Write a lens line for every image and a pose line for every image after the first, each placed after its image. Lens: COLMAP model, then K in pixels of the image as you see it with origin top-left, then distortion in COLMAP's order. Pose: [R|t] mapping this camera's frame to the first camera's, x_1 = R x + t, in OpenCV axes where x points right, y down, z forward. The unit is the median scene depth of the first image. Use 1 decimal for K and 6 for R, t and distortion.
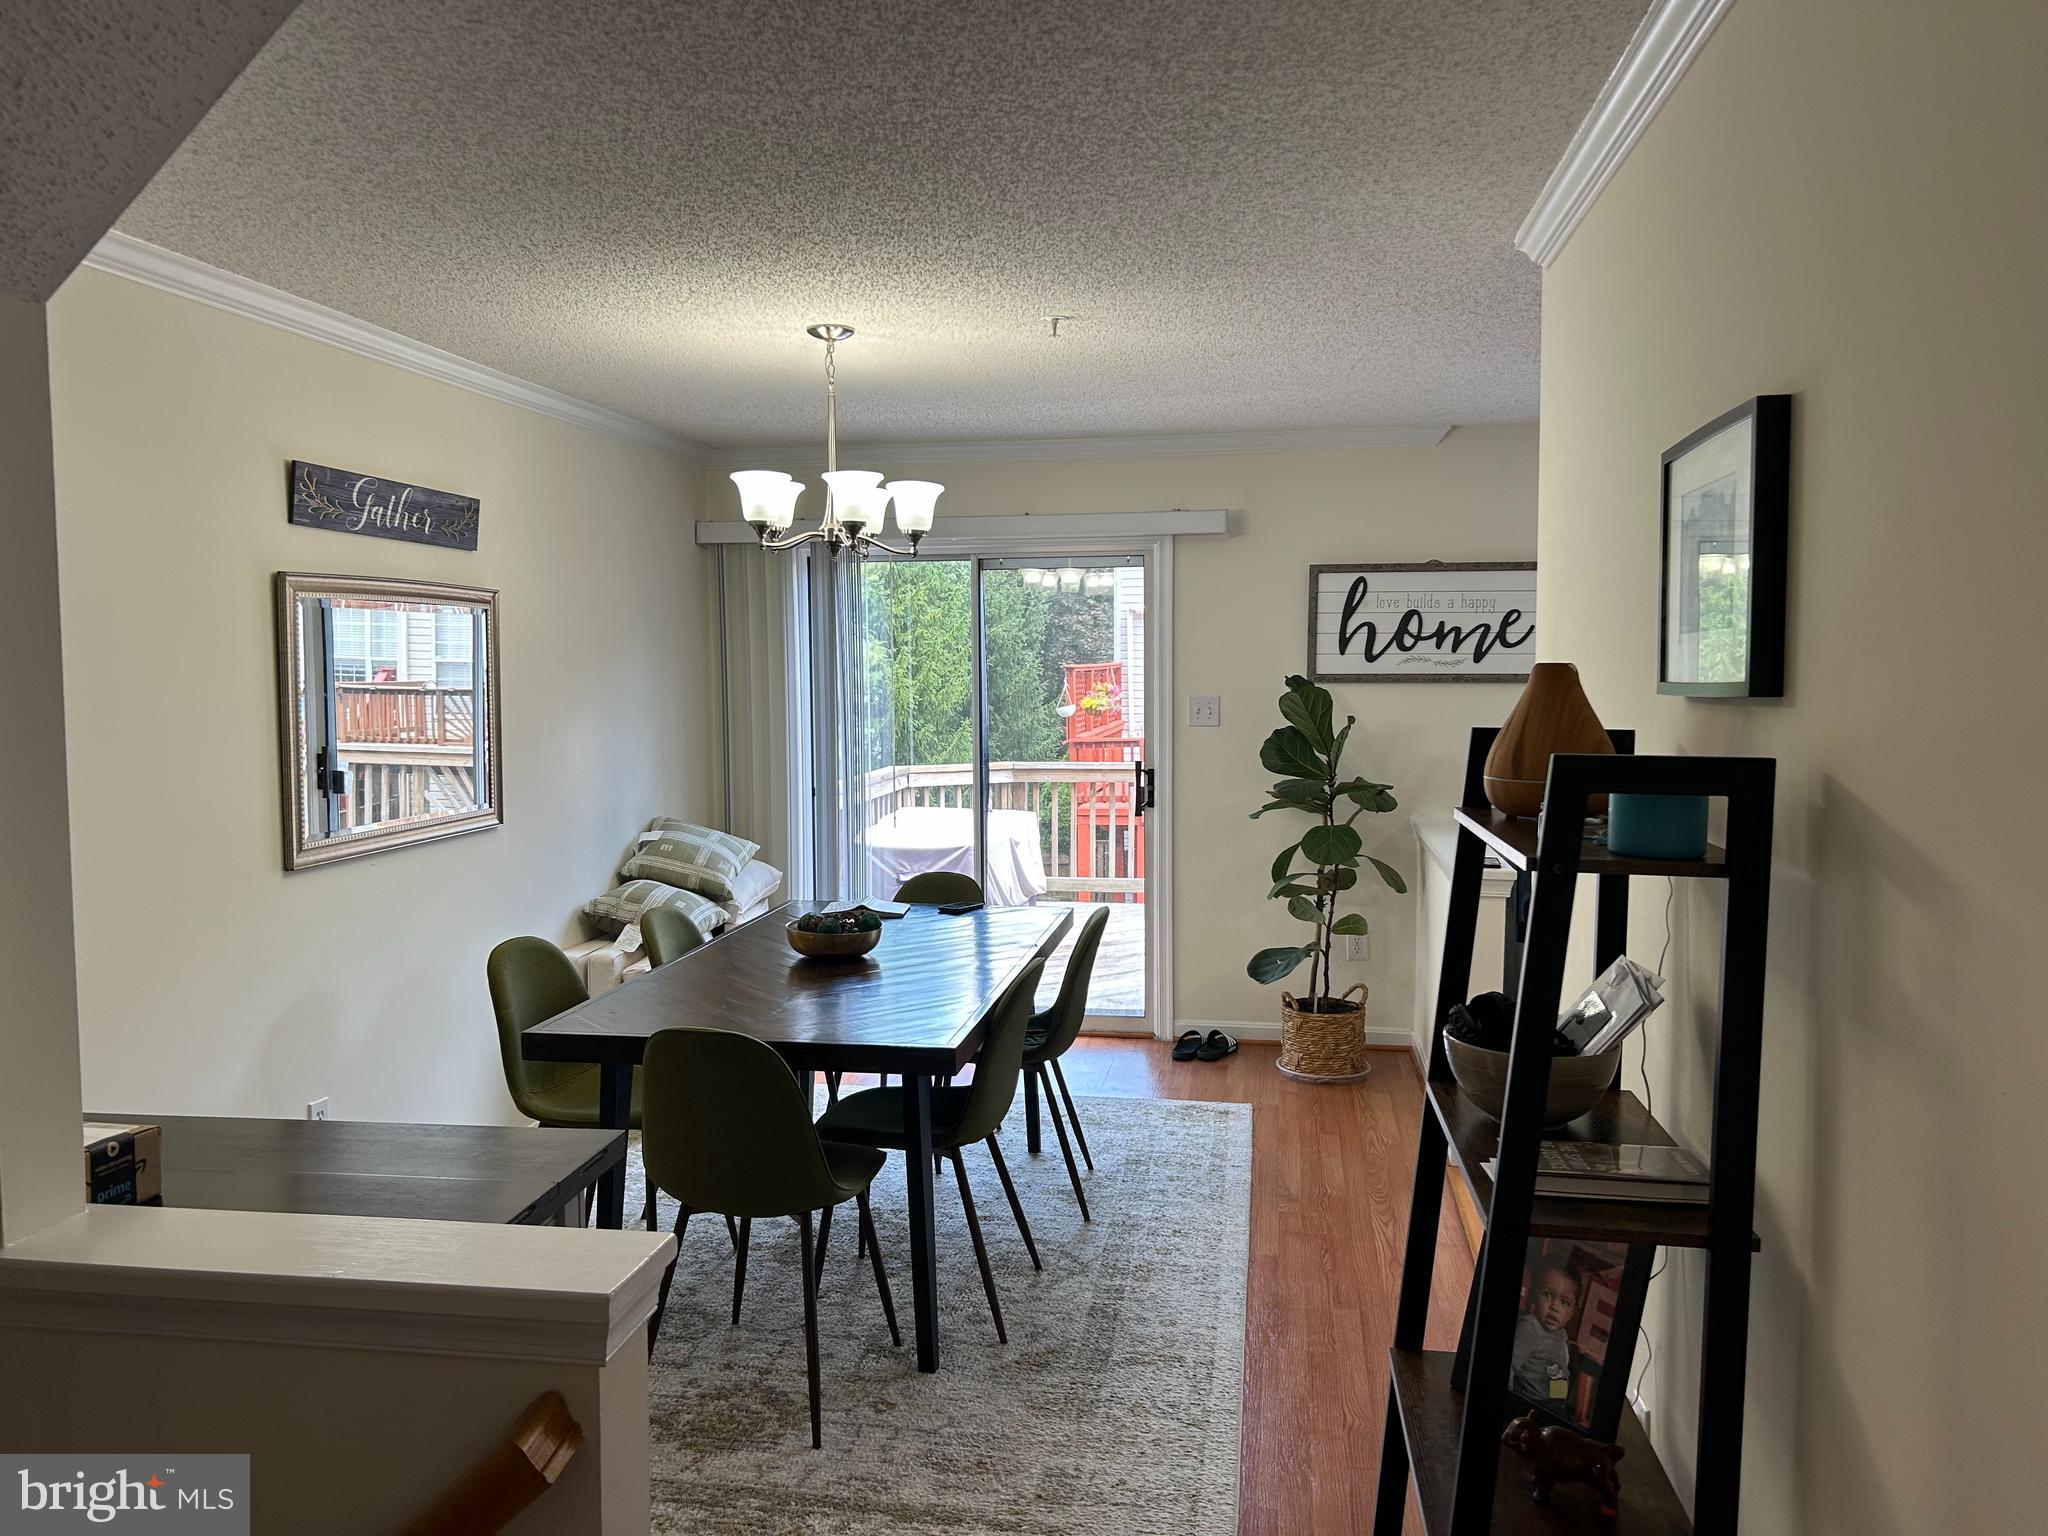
lens RADIAL K [[1528.5, 0, 984.8], [0, 1528.5, 788.7], [0, 0, 1]] dist [0.115539, -0.131582]
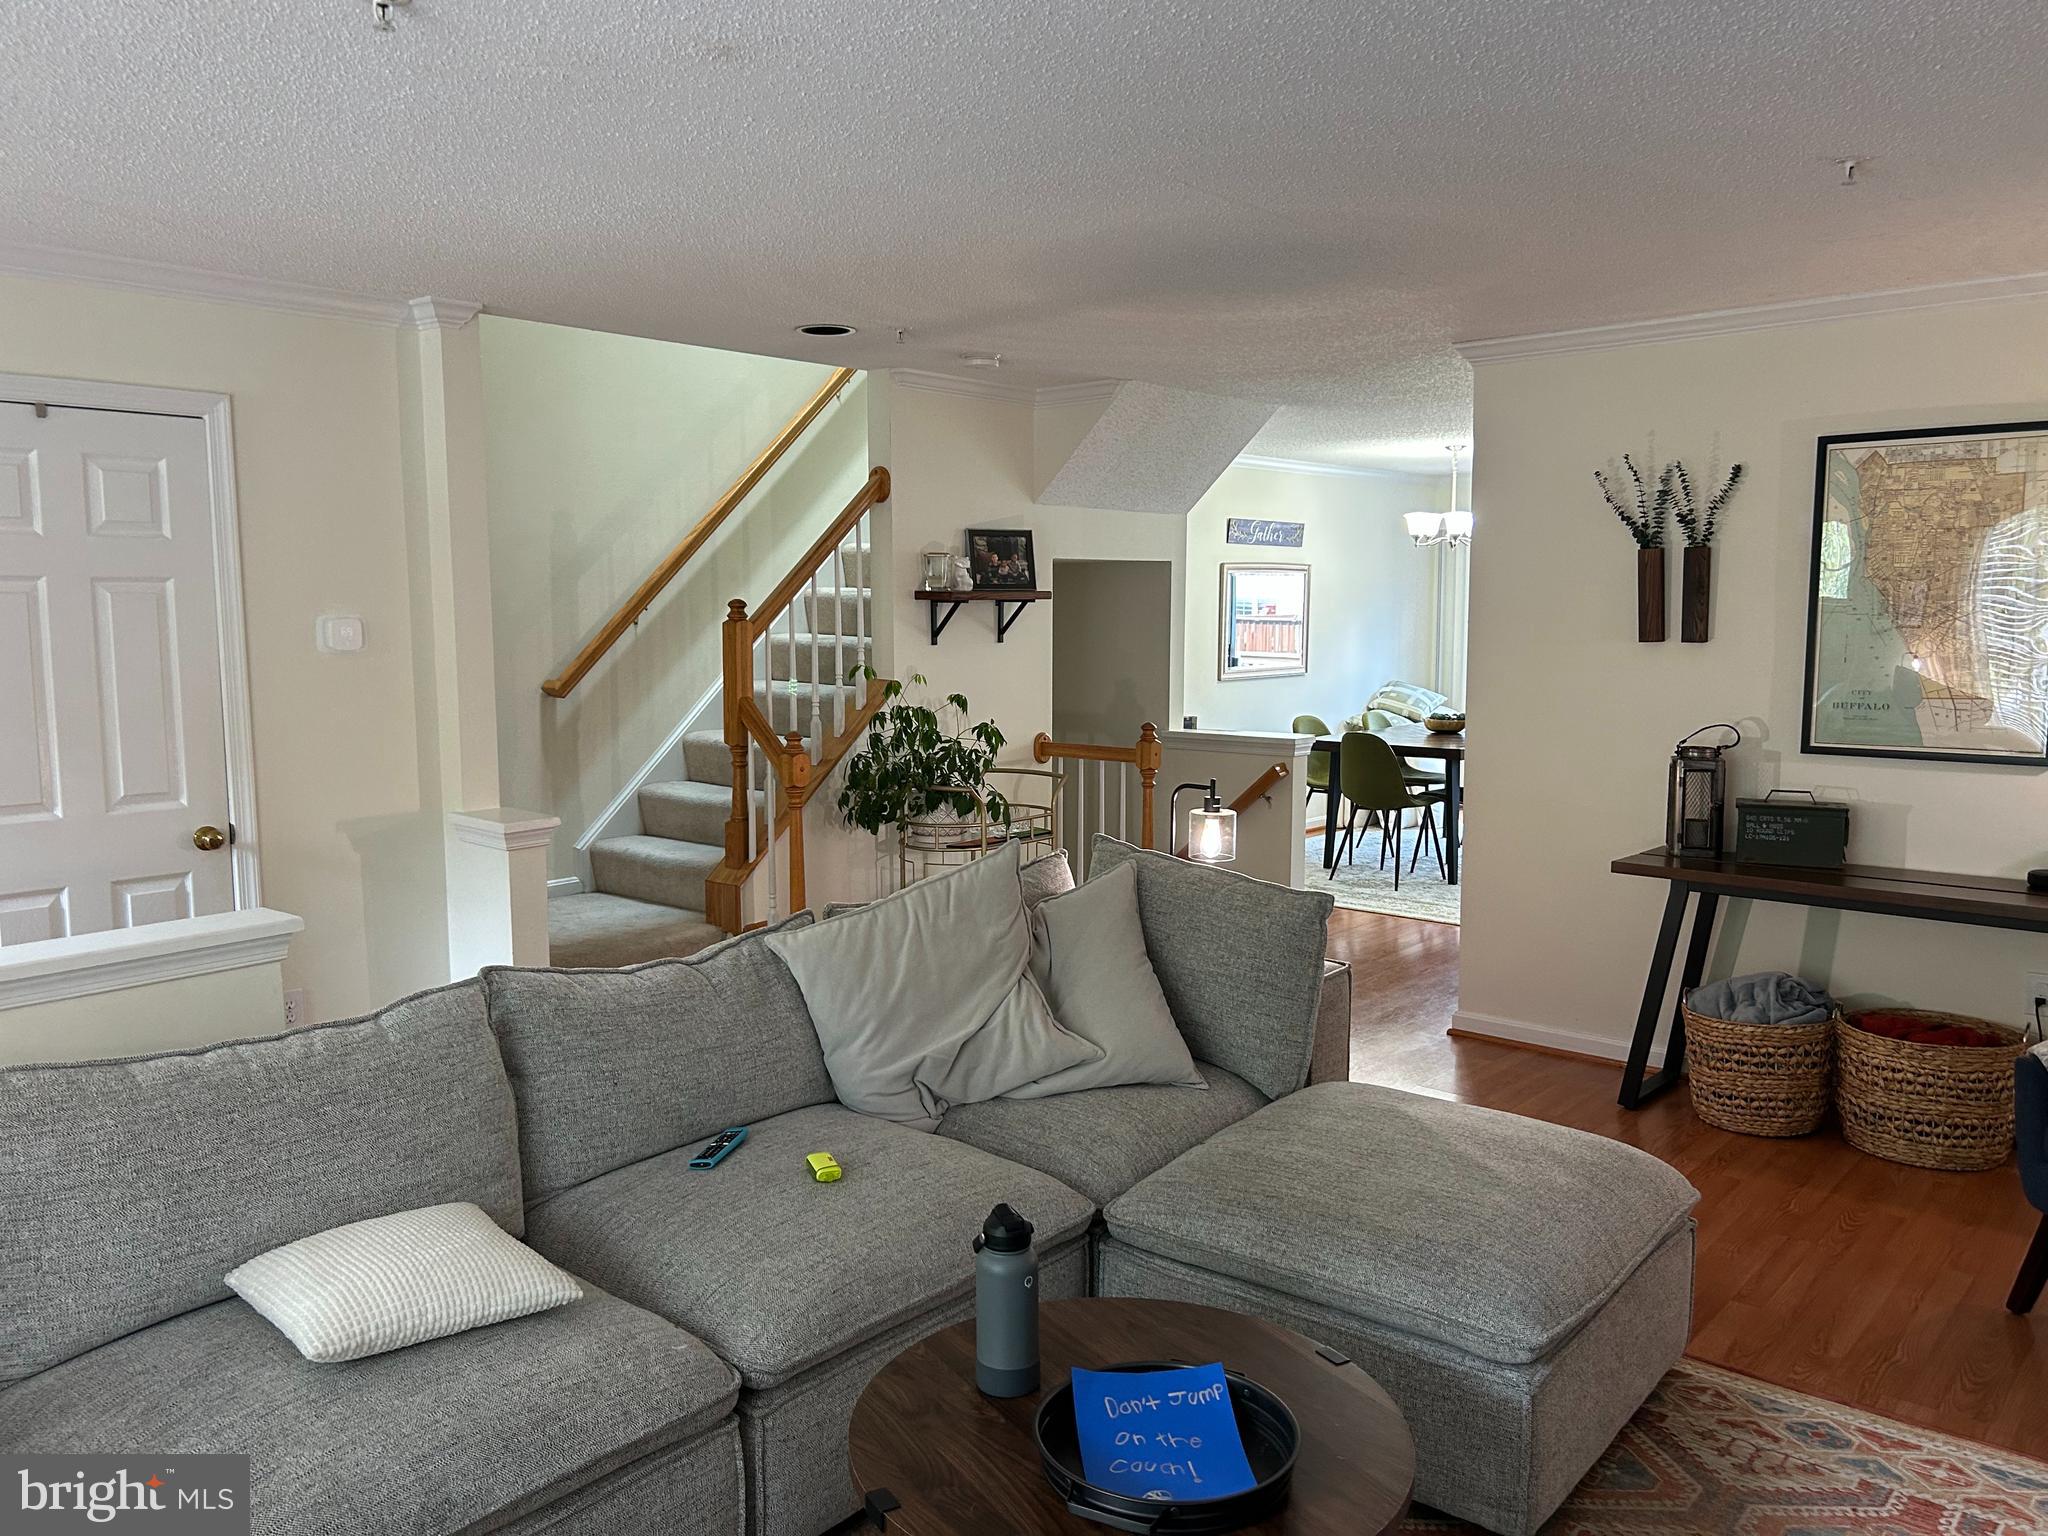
lens RADIAL K [[1528.5, 0, 984.8], [0, 1528.5, 788.7], [0, 0, 1]] dist [0.115539, -0.131582]
pose [[0.851504, 0.064315, -0.520389, 0.450952], [-0.043293, 0.997684, 0.052465, 0.093923], [0.522558, -0.022145, 0.852316, -1.114045]]
